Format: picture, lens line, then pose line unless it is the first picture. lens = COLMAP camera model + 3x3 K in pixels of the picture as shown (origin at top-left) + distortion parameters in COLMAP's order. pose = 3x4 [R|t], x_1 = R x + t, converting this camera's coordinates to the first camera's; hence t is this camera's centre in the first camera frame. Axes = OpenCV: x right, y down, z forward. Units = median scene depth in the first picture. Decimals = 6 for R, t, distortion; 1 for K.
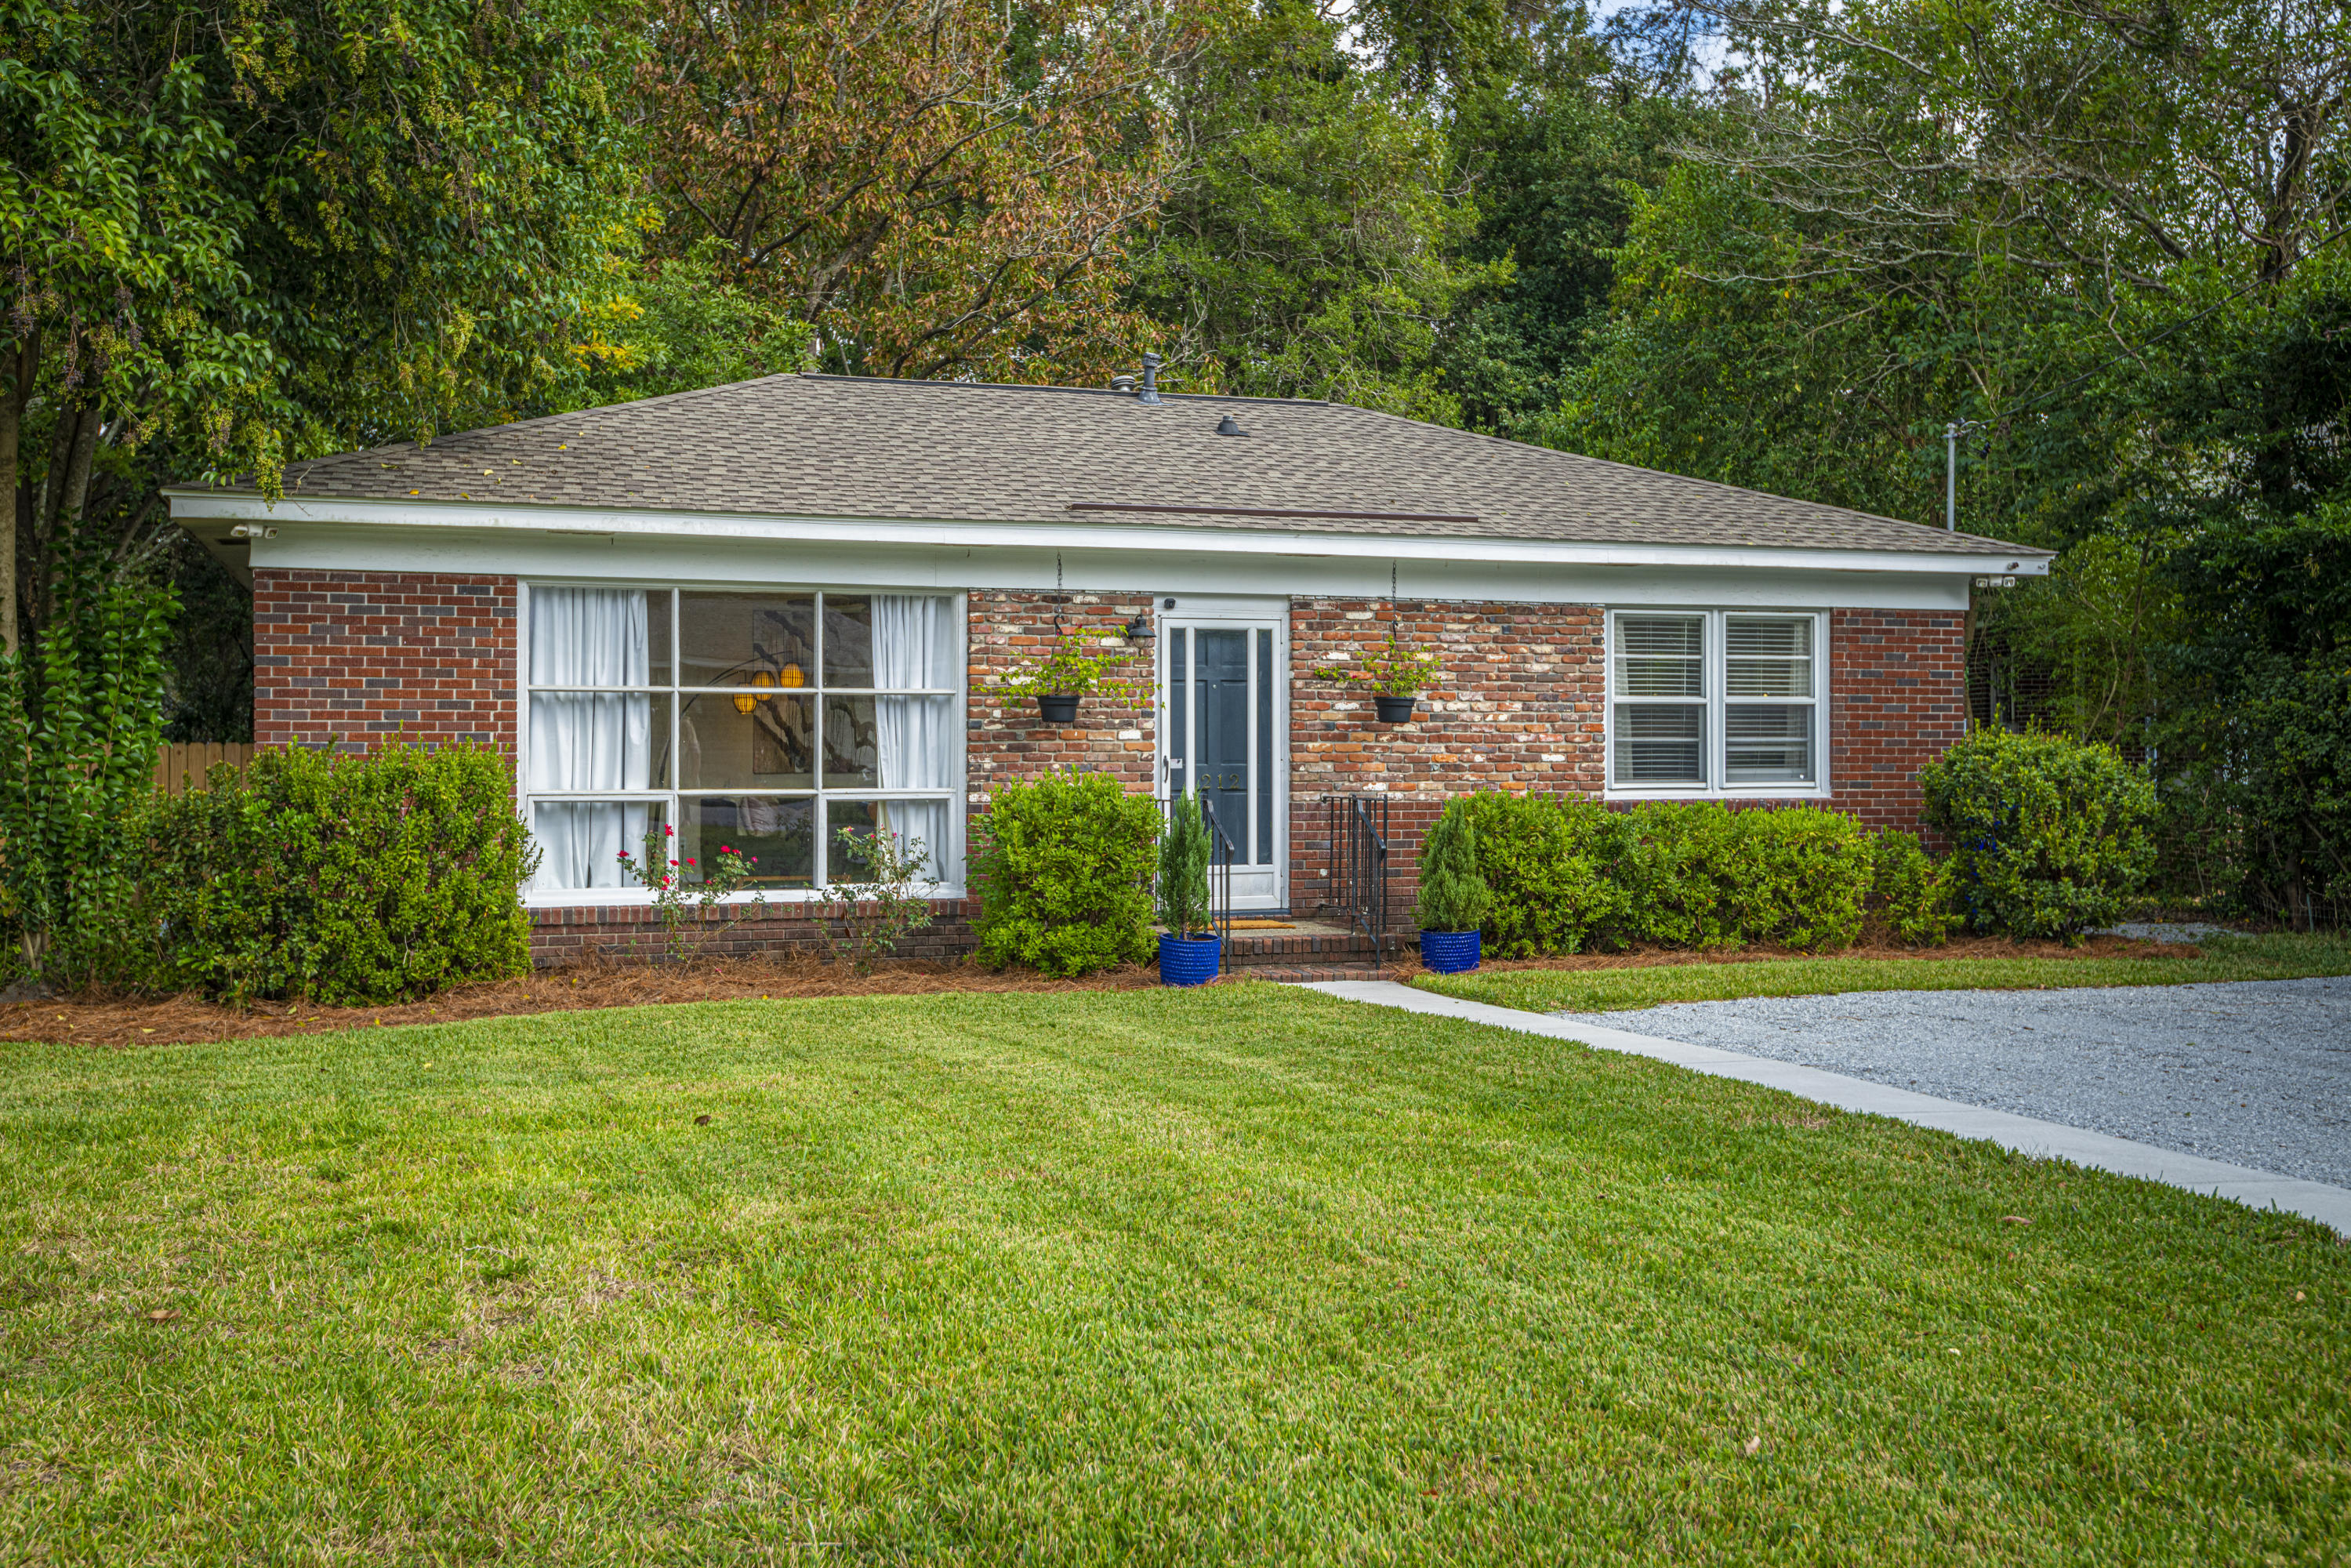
lens RADIAL K [[2274.6, 0, 1167.9], [0, 2274.6, 782.0], [0, 0, 1]] dist [0.019094, 0.000000]
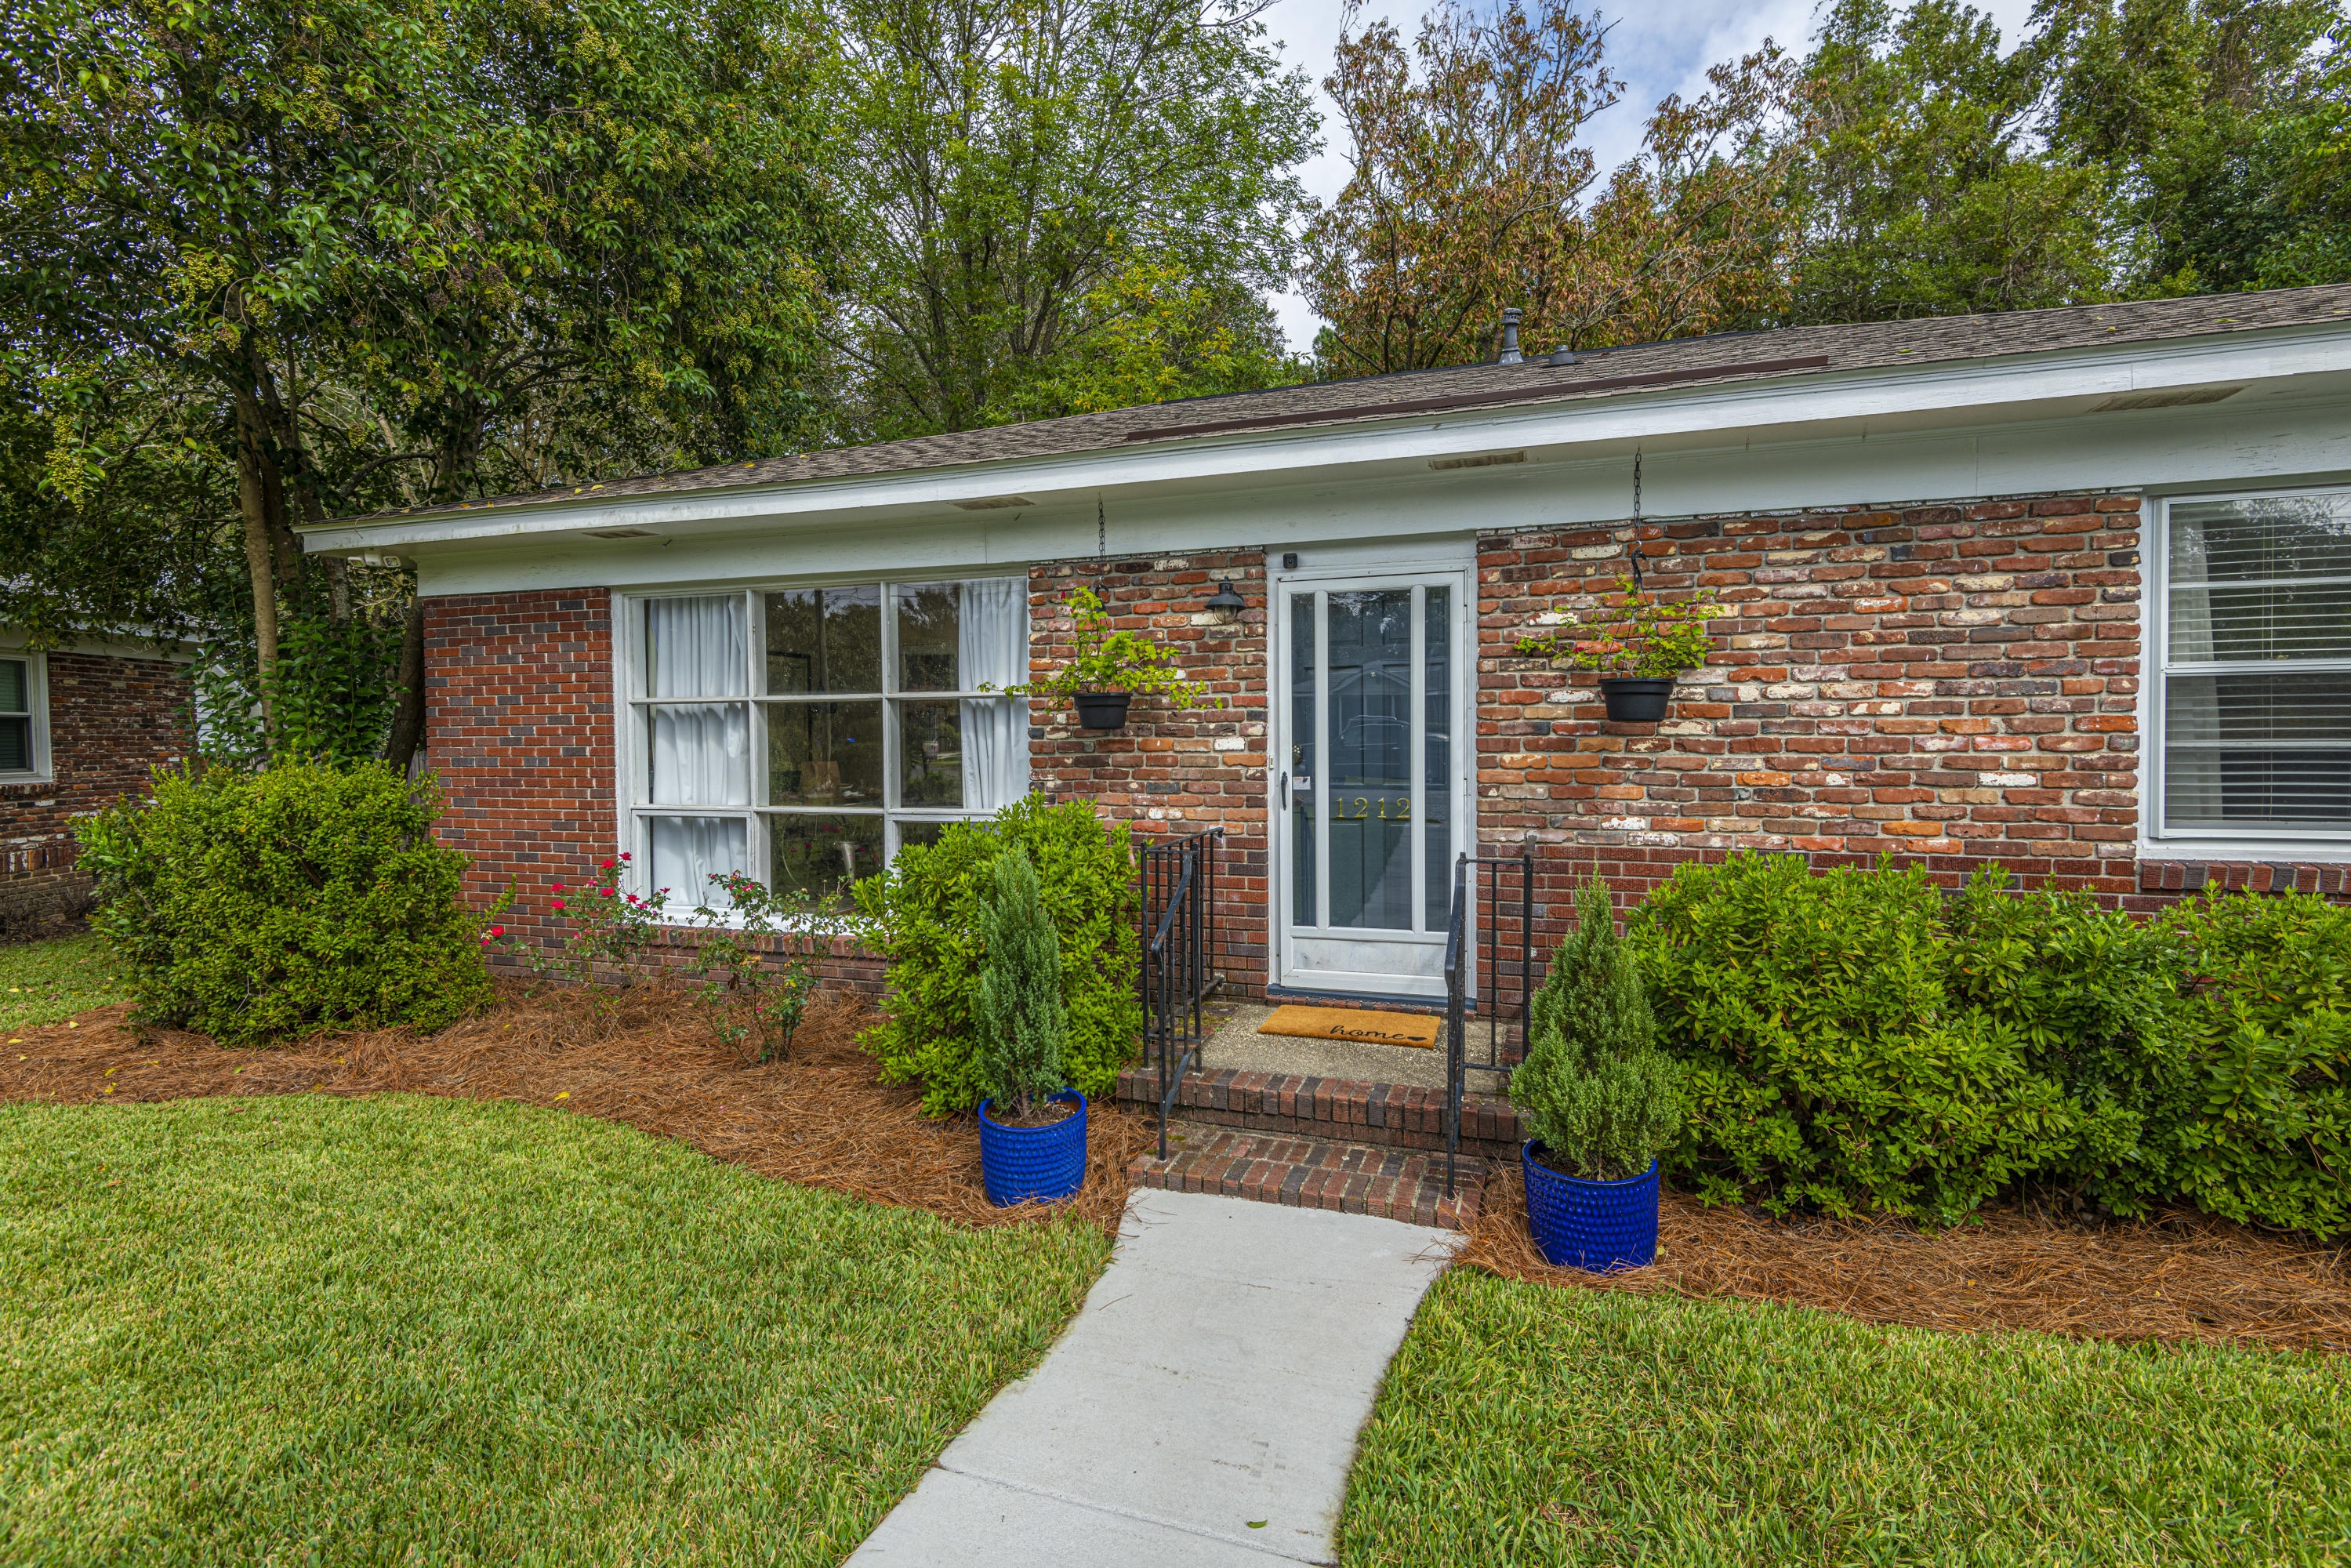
lens RADIAL K [[1056.5, 0, 1182.7], [0, 1056.5, 769.2], [0, 0, 1]] dist [0.024603, -0.012213]
pose [[0.798581, 0.012902, -0.601749, 0.171352], [0.000897, 0.999744, 0.022626, -0.019806], [0.601886, -0.018609, 0.798365, 0.698138]]
